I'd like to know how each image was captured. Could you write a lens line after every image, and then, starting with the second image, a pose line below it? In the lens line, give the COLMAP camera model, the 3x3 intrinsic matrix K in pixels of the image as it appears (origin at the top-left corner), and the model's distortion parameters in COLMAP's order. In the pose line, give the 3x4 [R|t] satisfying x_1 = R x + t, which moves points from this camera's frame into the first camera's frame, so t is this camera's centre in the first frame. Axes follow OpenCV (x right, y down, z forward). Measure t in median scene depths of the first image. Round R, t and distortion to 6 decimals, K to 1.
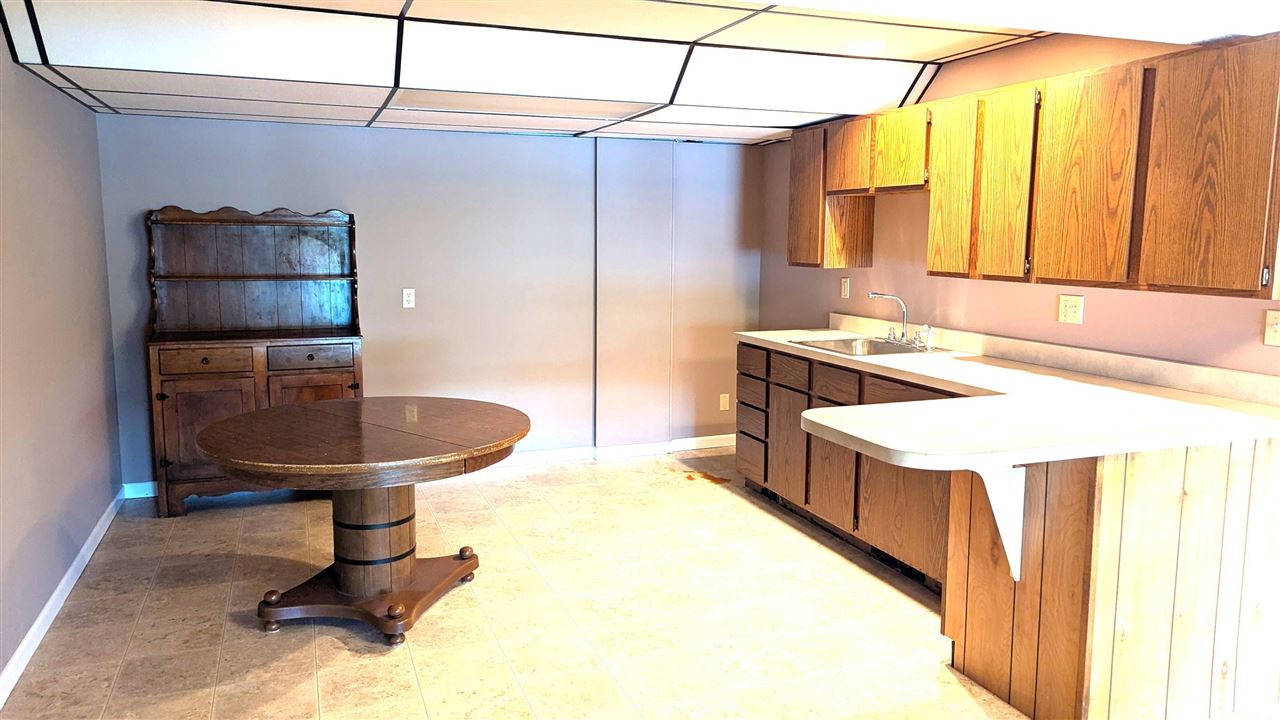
lens RADIAL K [[898.4, 0, 648.4], [0, 898.4, 356.2], [0, 0, 1]] dist [0.020960, -0.013196]
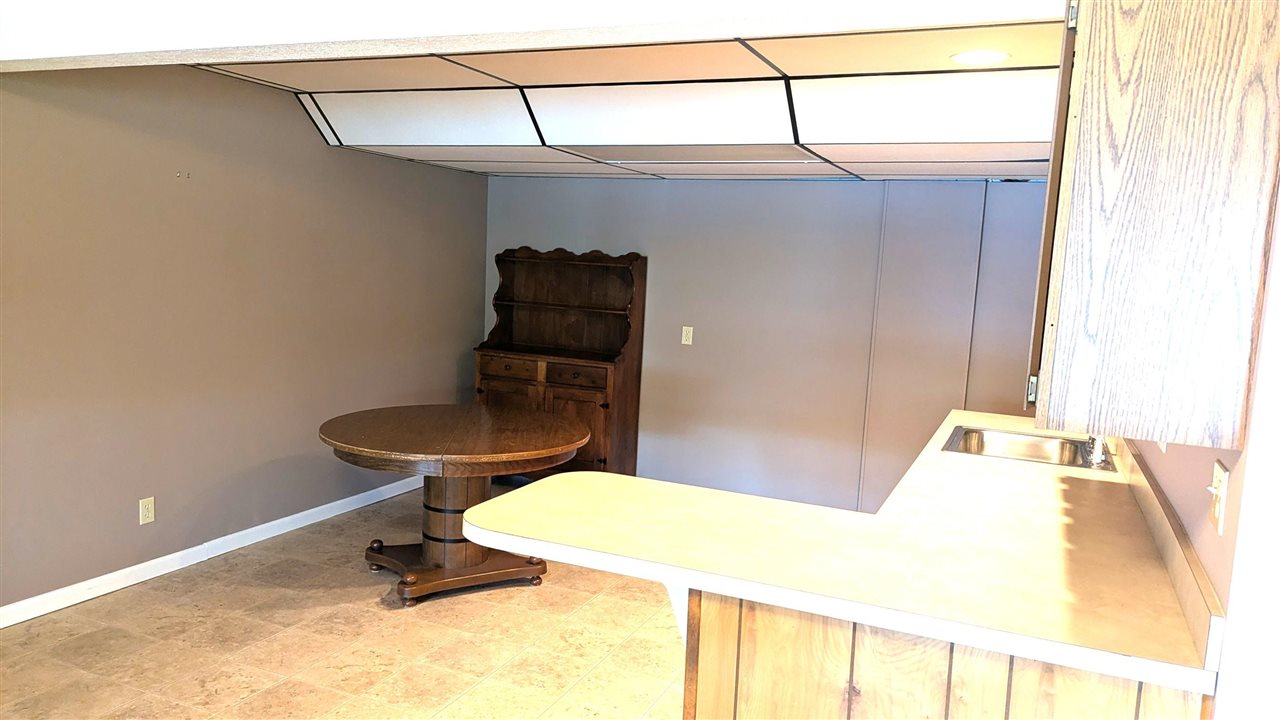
lens RADIAL K [[898.4, 0, 648.9], [0, 898.4, 365.8], [0, 0, 1]] dist [0.020960, -0.013196]
pose [[0.707815, 0.108761, -0.697975, 0.528992], [-0.139789, 0.990102, 0.012522, -0.041197], [0.692429, 0.088706, 0.716013, 0.233814]]
